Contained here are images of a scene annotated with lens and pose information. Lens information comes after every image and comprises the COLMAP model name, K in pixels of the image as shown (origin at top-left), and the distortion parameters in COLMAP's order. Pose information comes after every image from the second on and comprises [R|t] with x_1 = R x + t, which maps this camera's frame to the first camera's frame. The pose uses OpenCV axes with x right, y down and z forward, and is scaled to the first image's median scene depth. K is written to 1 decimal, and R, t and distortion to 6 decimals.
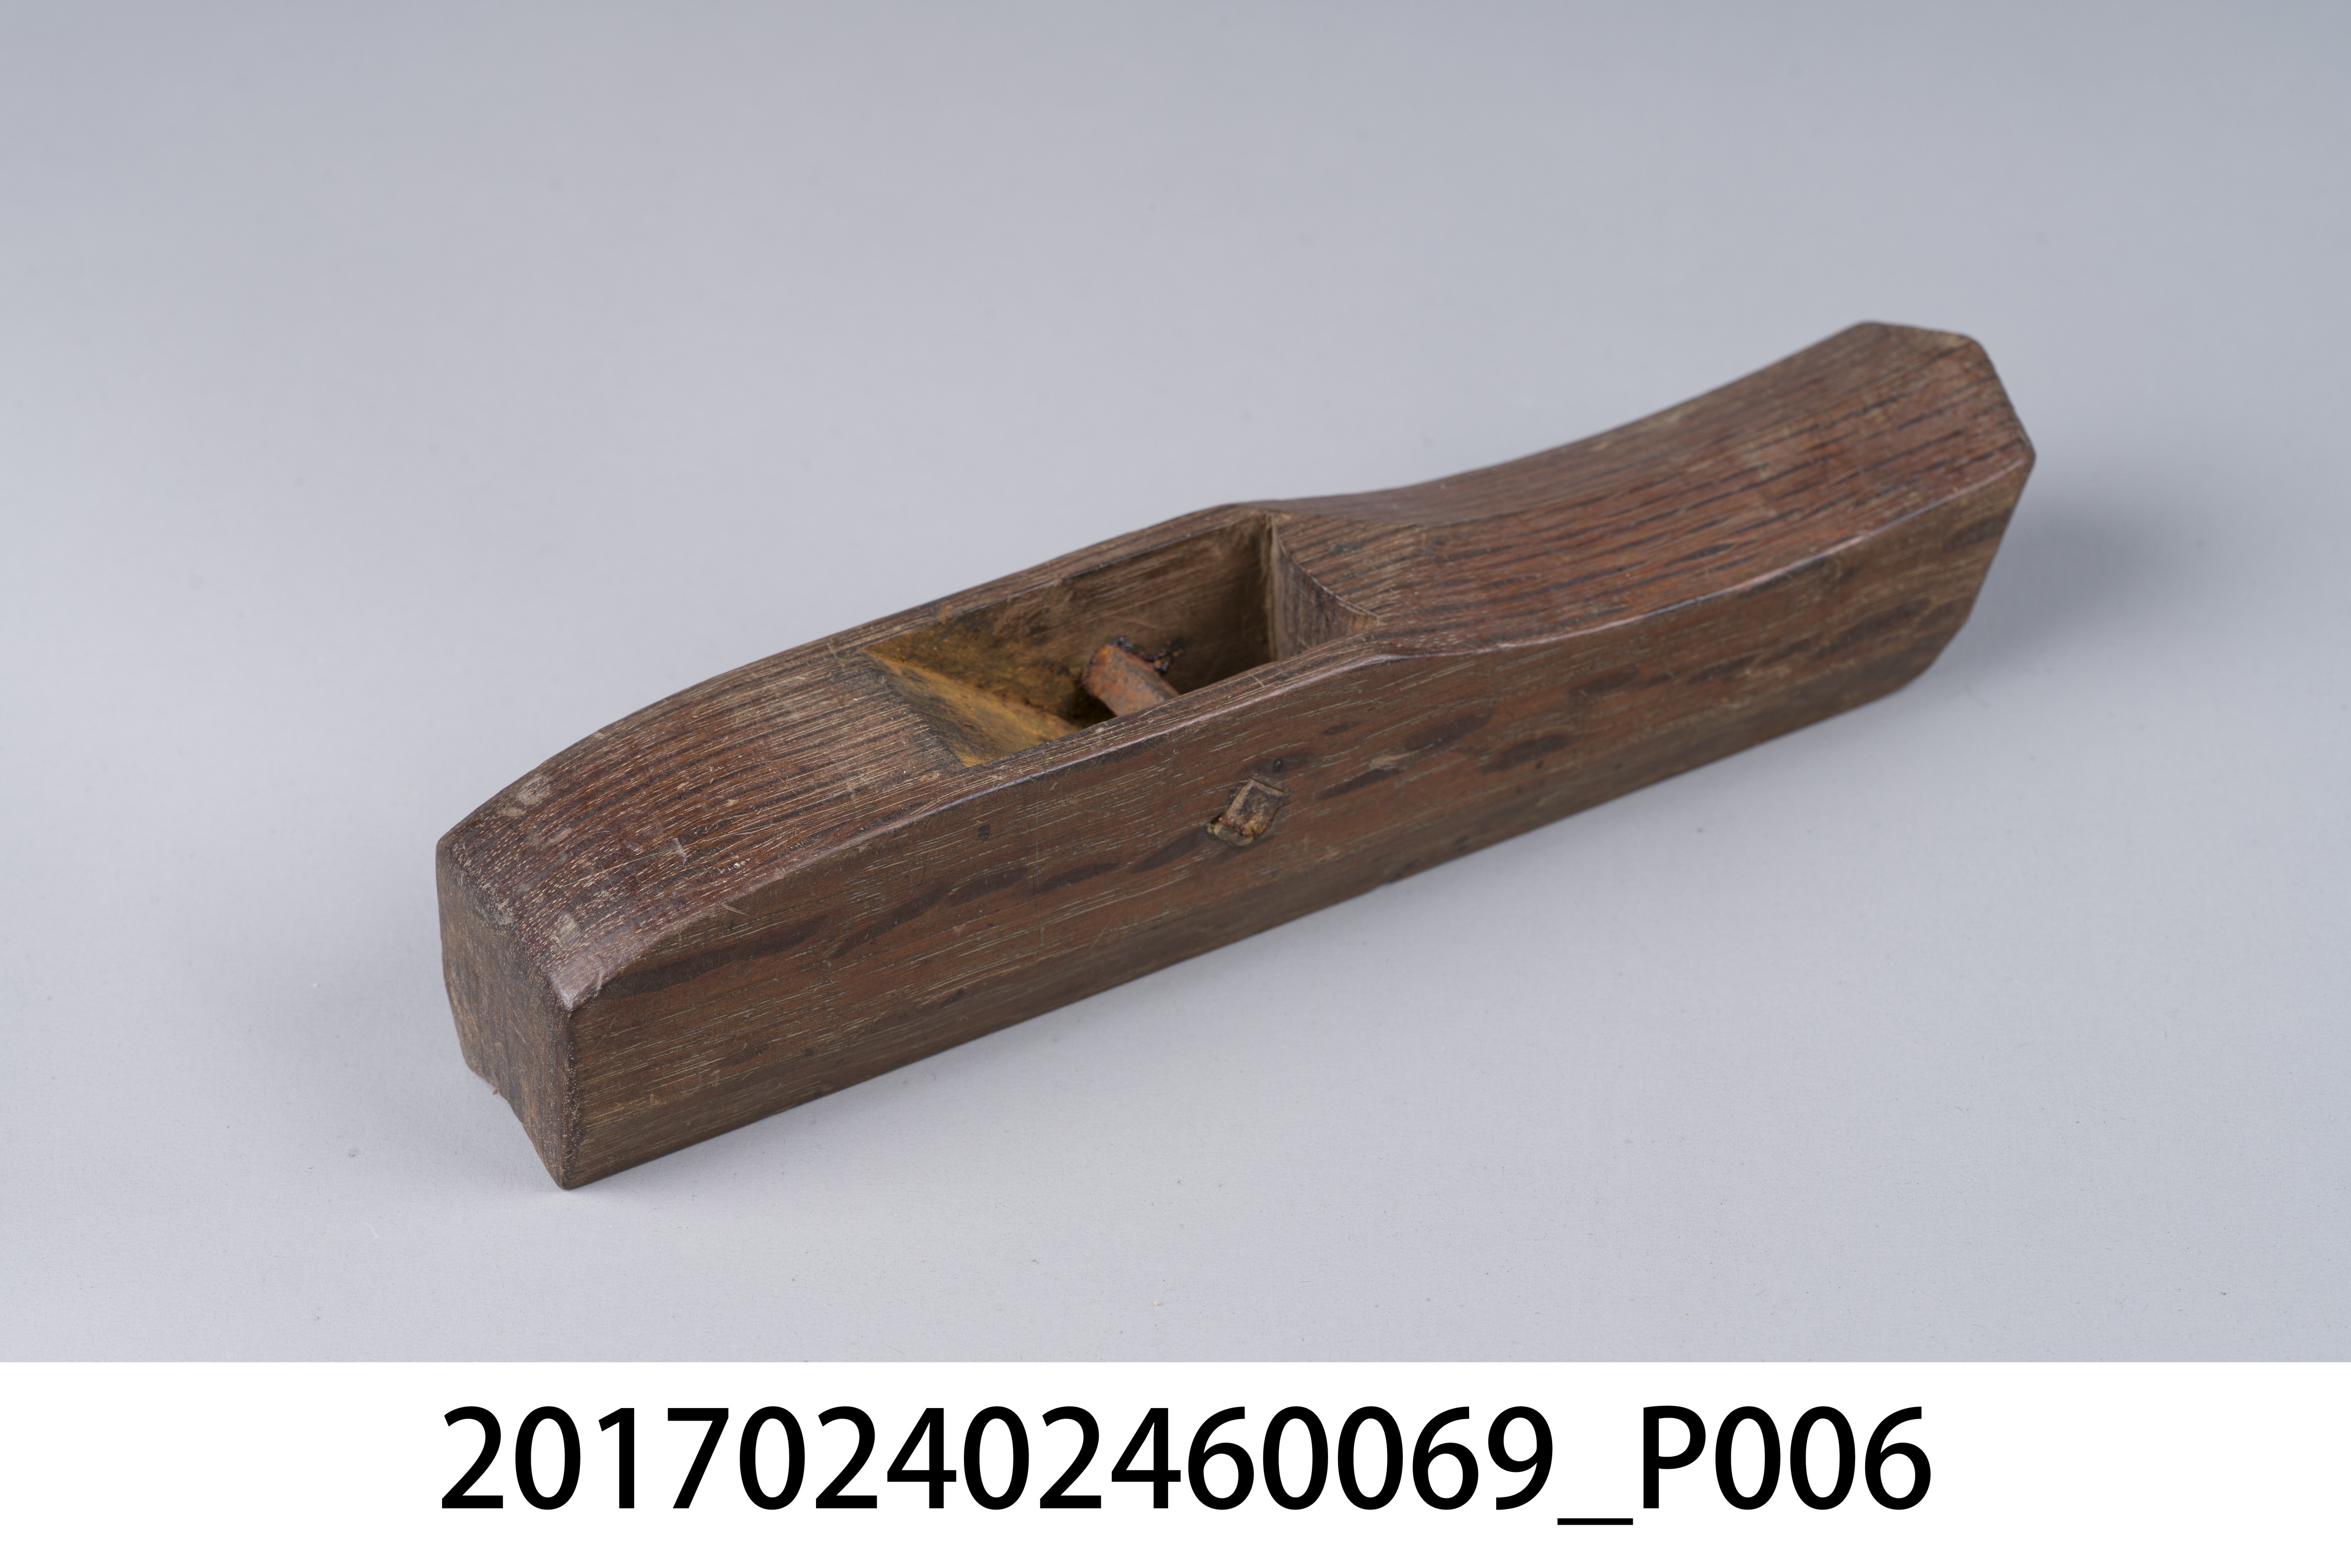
lens RADIAL K [[7116.6, 0, 1175.5], [0, 7116.6, 784.0], [0, 0, 1]] dist [-0.163640, 1.706505]
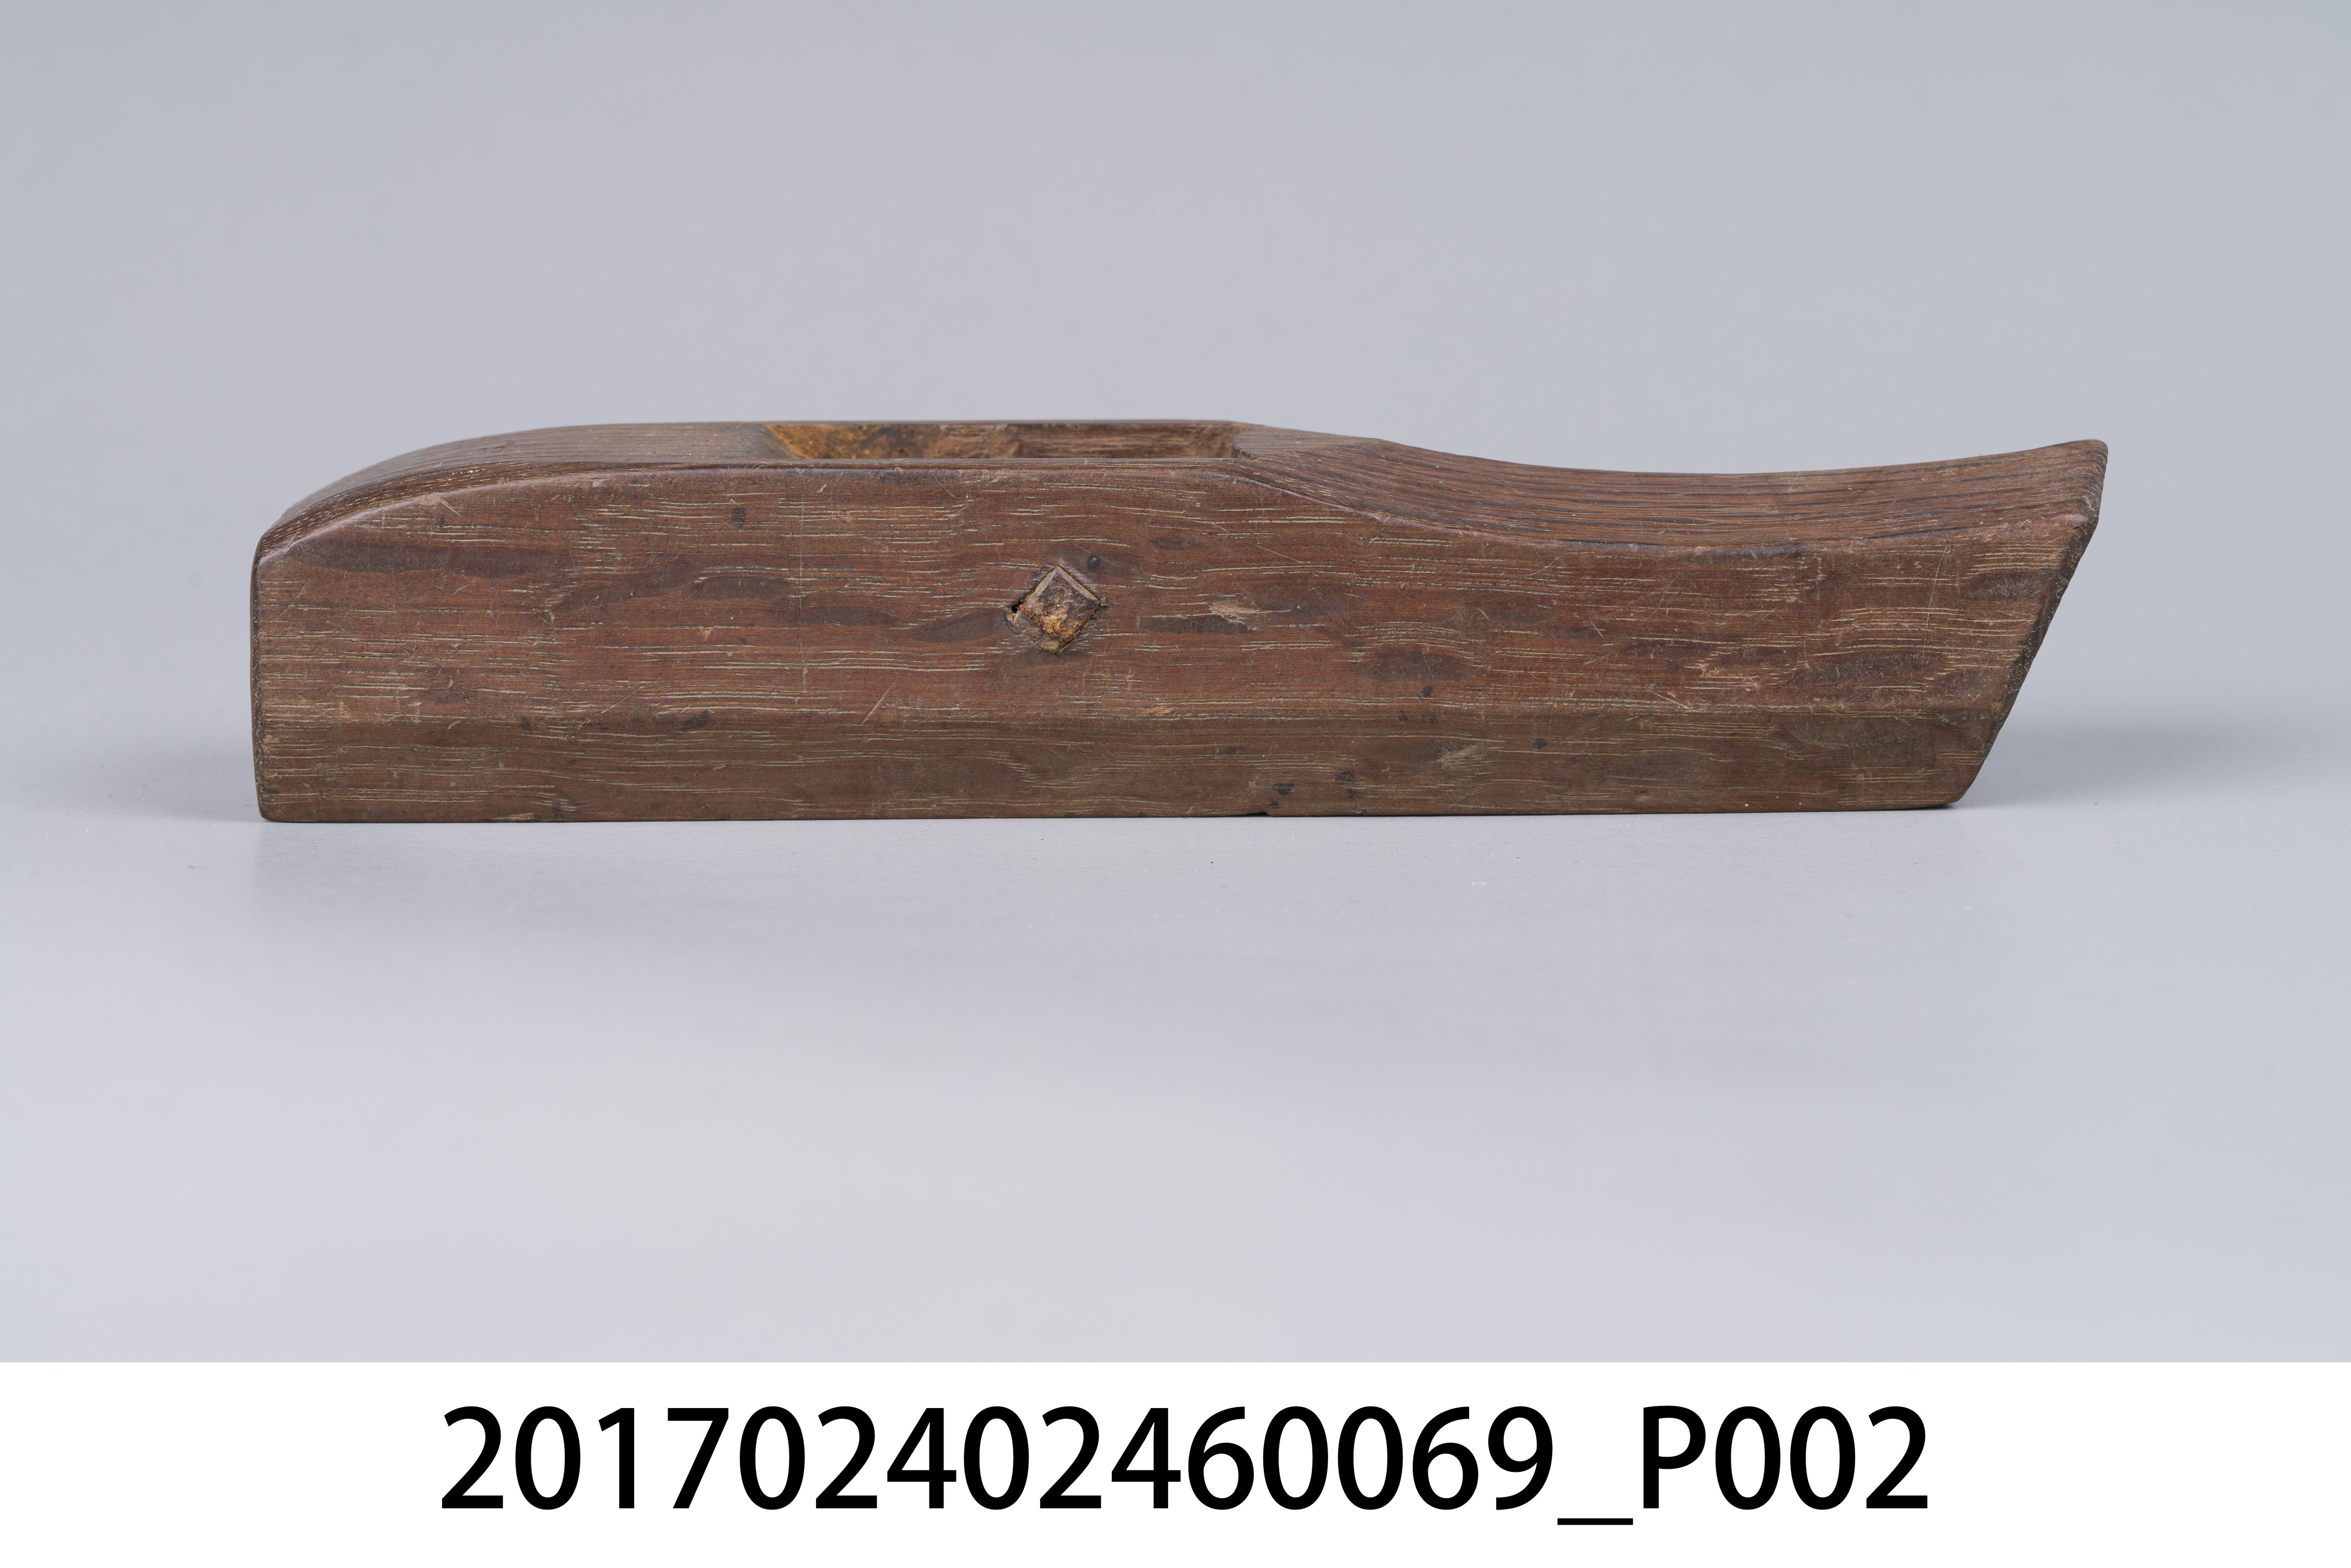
lens RADIAL K [[7116.6, 0, 1175.5], [0, 7116.6, 784.0], [0, 0, 1]] dist [-0.163640, 1.706505]
pose [[0.864211, 0.108306, -0.491334, 0.475646], [-0.314000, 0.879134, -0.358507, 0.346969], [0.393120, 0.464105, 0.793765, 0.276599]]
